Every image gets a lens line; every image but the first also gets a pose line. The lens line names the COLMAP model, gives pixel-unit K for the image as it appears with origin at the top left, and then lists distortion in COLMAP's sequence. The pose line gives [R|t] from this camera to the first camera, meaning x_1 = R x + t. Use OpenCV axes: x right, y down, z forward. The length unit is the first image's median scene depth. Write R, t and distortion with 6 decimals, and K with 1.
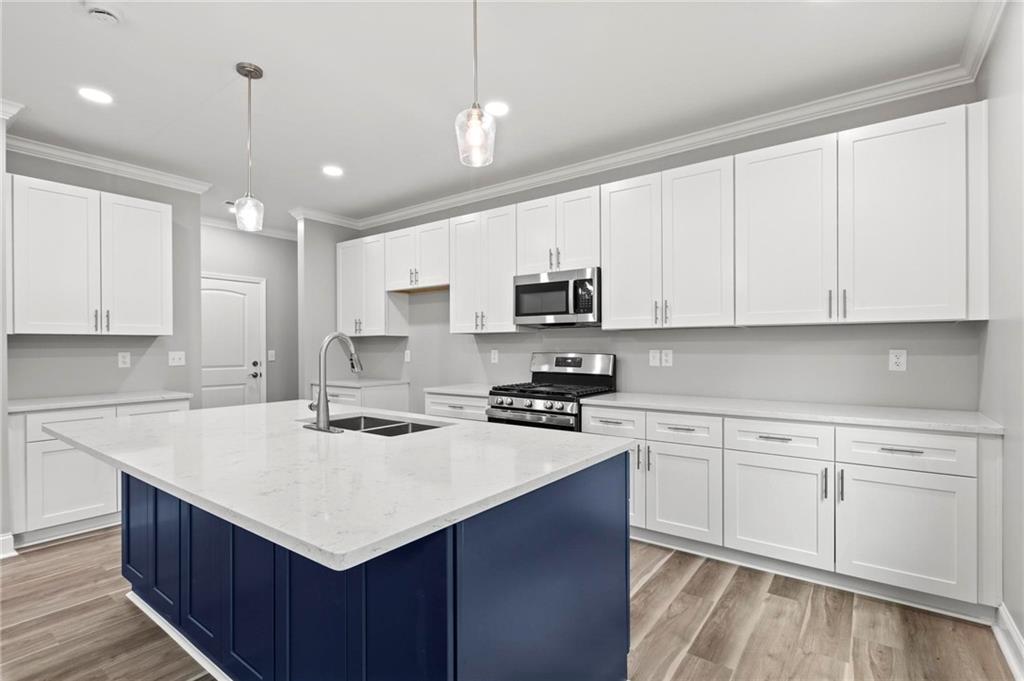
lens RADIAL K [[482.2, 0, 518.3], [0, 482.2, 348.0], [0, 0, 1]] dist [-0.005929, -0.000755]
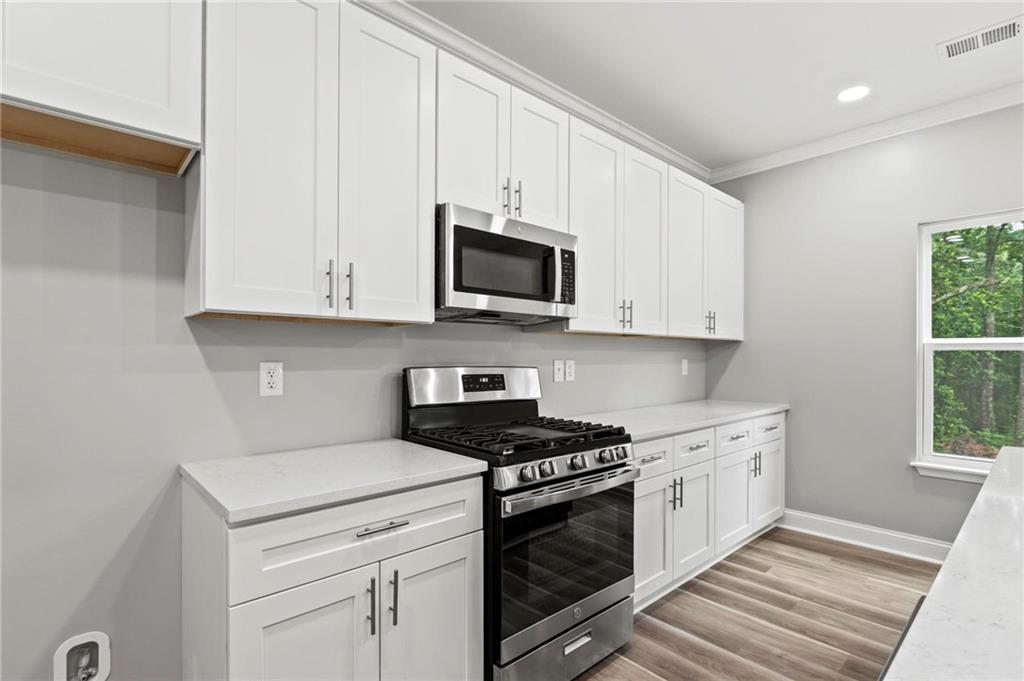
lens RADIAL K [[482.2, 0, 515.0], [0, 482.2, 357.8], [0, 0, 1]] dist [-0.005929, -0.000755]
pose [[0.199671, -0.000261, 0.979863, -0.510711], [-0.002052, 0.999998, 0.000684, -0.000465], [-0.979861, -0.002147, 0.199670, 0.961342]]
